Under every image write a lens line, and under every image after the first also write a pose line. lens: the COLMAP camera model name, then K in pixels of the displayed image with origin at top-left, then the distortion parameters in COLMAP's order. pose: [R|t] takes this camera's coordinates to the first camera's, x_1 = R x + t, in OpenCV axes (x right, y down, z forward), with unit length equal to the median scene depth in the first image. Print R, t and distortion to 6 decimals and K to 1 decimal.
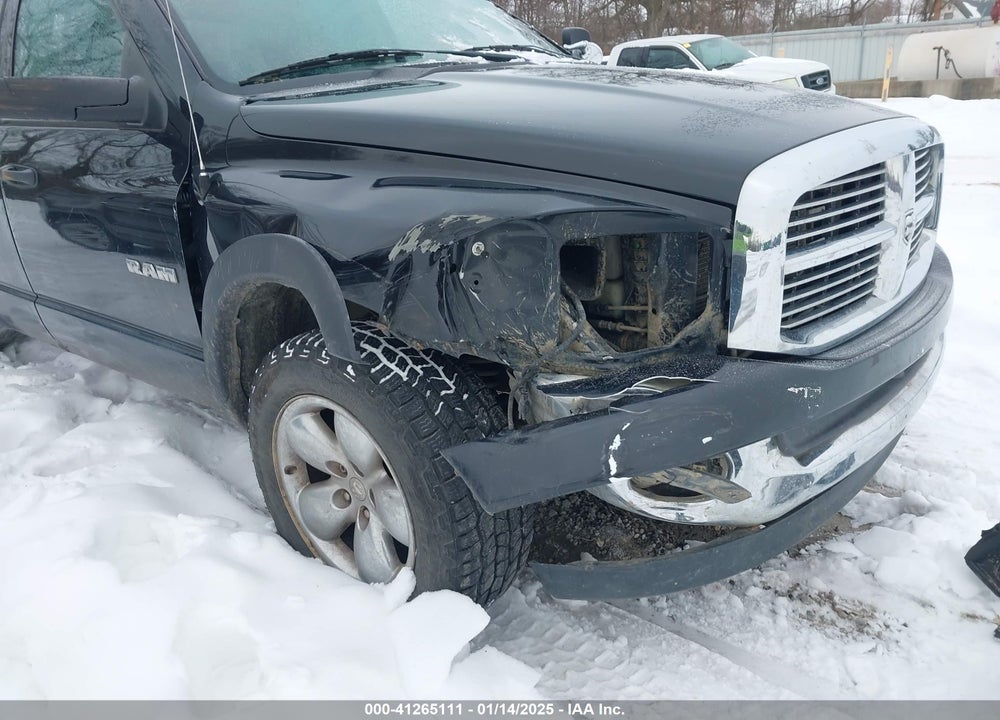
lens RADIAL K [[785.3, 0, 521.1], [0, 785.3, 376.4], [0, 0, 1]] dist [0.066944, -0.141003]
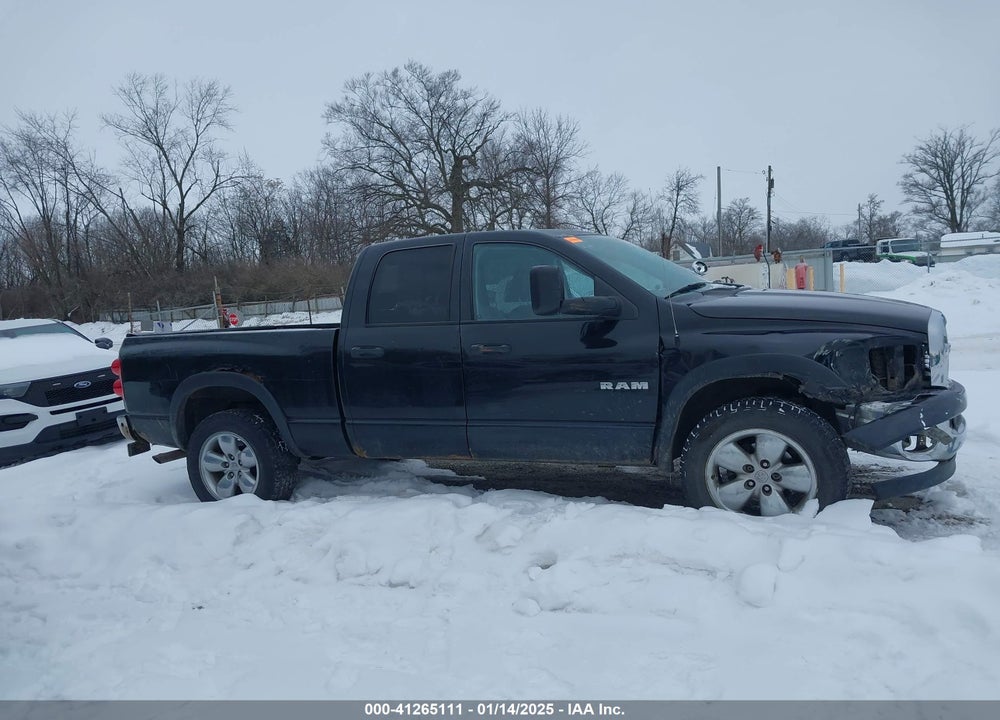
lens RADIAL K [[812.6, 0, 500.0], [0, 812.6, 360.0], [0, 0, 1]] dist [-0.037012, 0.002782]
pose [[0.959332, -0.030845, 0.280590, -1.526283], [0.111527, 0.954557, -0.276375, 0.378071], [-0.259315, 0.296429, 0.919177, -0.912746]]
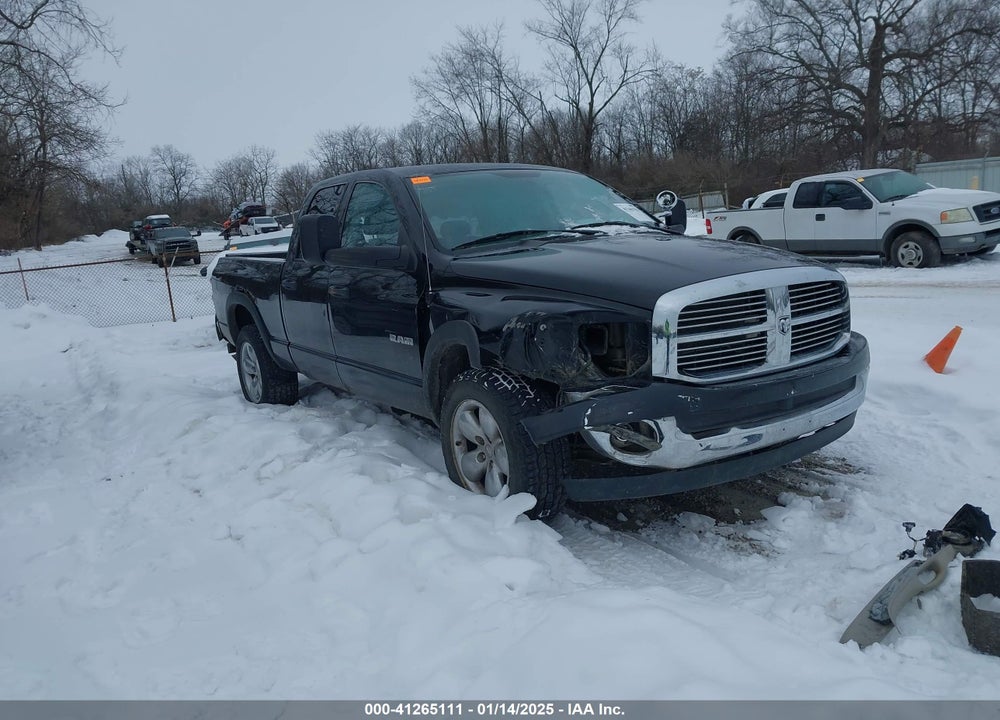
lens RADIAL K [[810.1, 0, 500.0], [0, 810.1, 360.0], [0, 0, 1]] dist [-0.000553, -0.000619]
pose [[0.957759, 0.036153, -0.285289, 0.400772], [-0.082625, 0.984831, -0.152582, 0.235862], [0.275445, 0.169709, 0.946218, -0.967362]]
